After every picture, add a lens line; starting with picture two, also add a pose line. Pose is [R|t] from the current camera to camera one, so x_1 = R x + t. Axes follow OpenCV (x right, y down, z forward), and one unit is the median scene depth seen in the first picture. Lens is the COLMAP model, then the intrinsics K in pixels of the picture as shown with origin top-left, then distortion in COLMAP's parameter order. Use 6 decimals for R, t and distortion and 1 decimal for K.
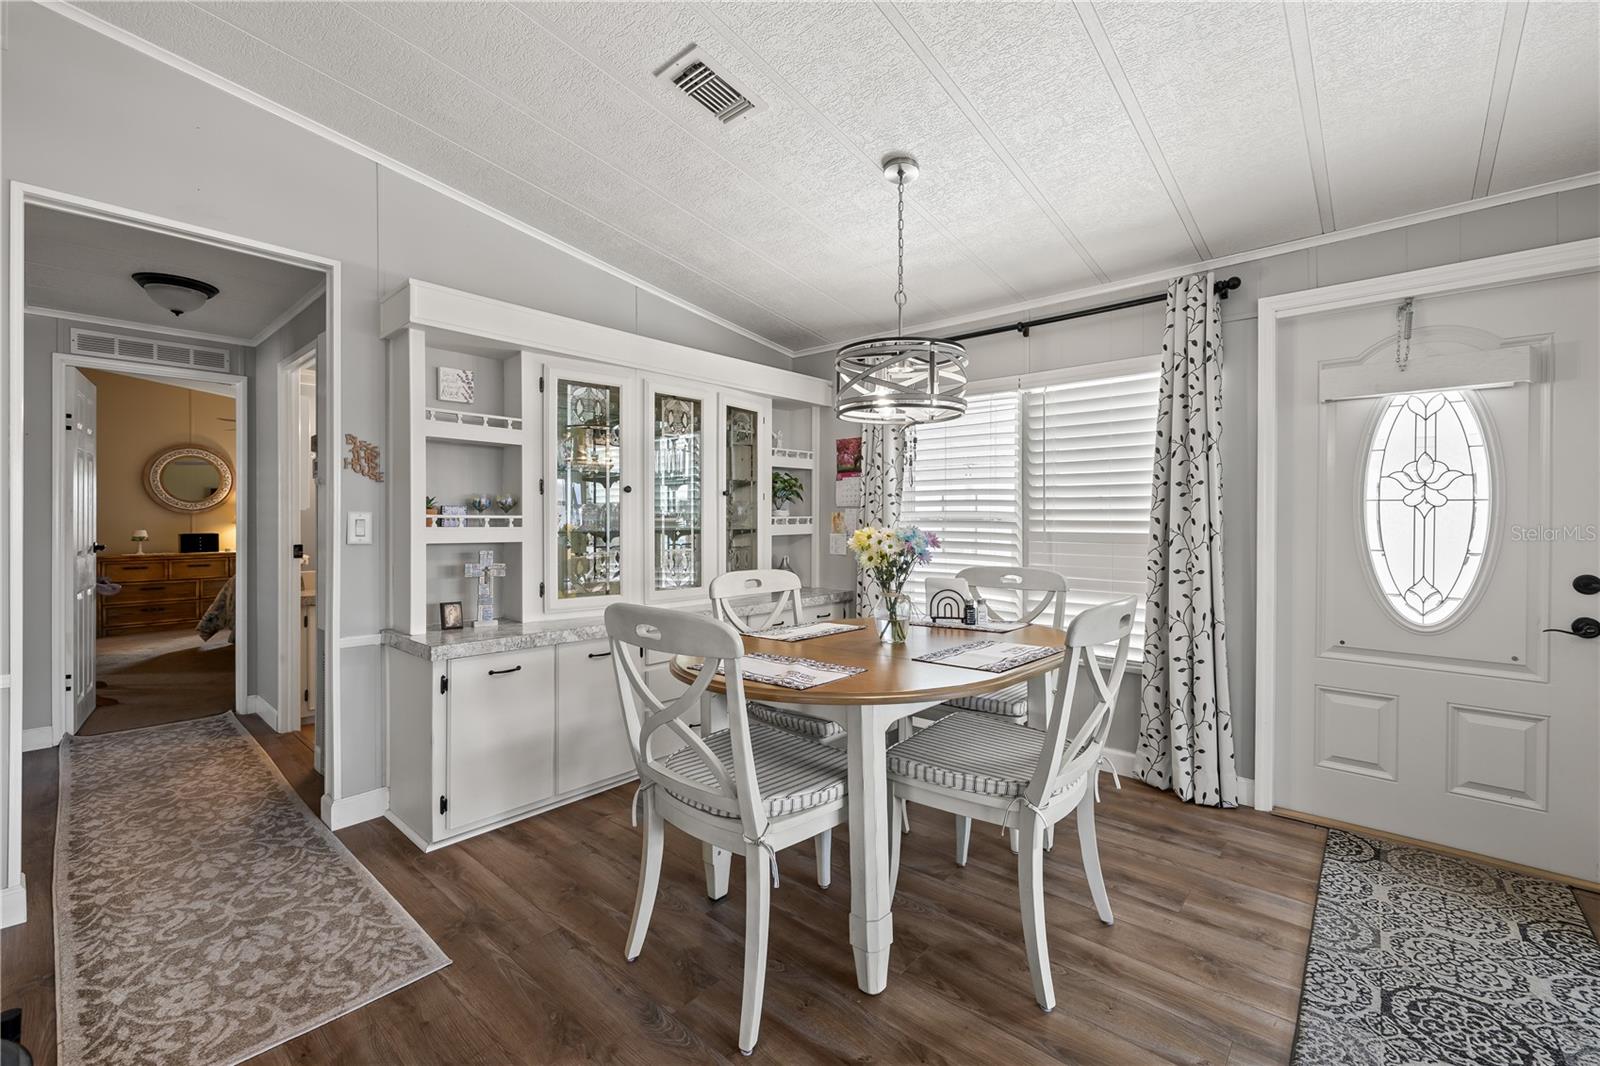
lens RADIAL K [[709.2, 0, 780.4], [0, 709.2, 523.7], [0, 0, 1]] dist [0.001252, 0.000775]
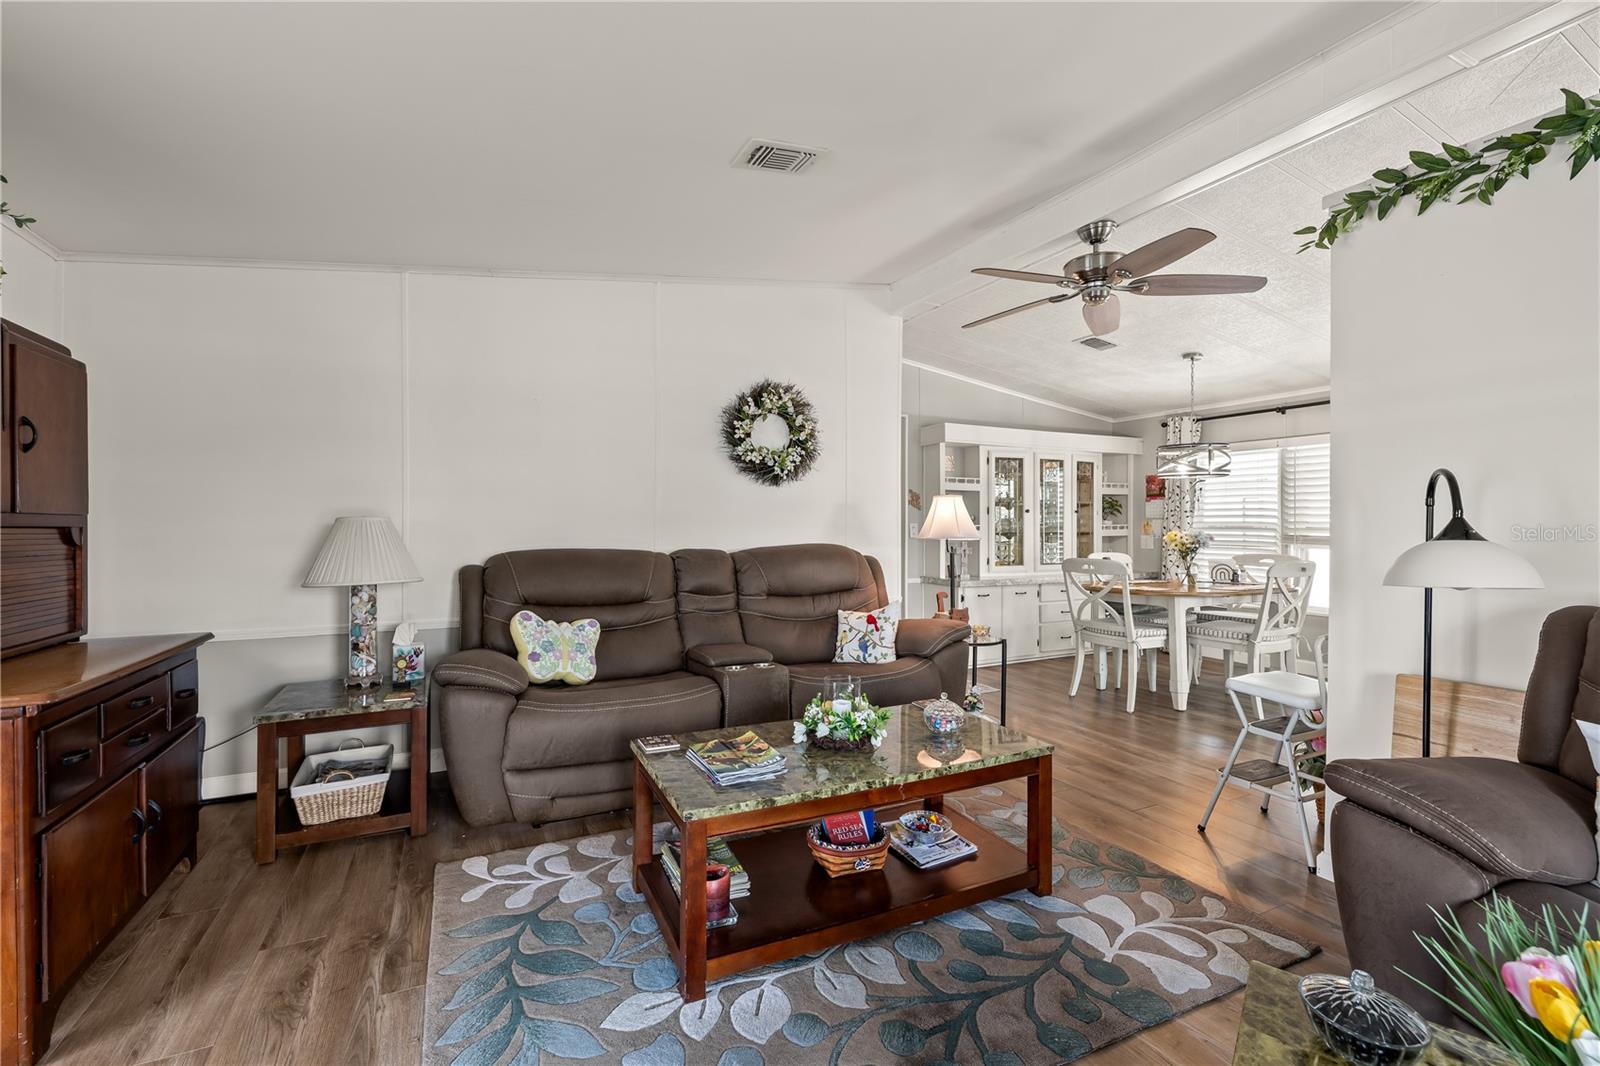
lens RADIAL K [[689.2, 0, 769.7], [0, 689.2, 522.4], [0, 0, 1]] dist [0.018149, 0.000097]
pose [[0.927433, -0.000846, -0.373988, -0.181882], [-0.002412, 0.999963, -0.008245, -0.000502], [0.373982, 0.008548, 0.927397, -1.118696]]
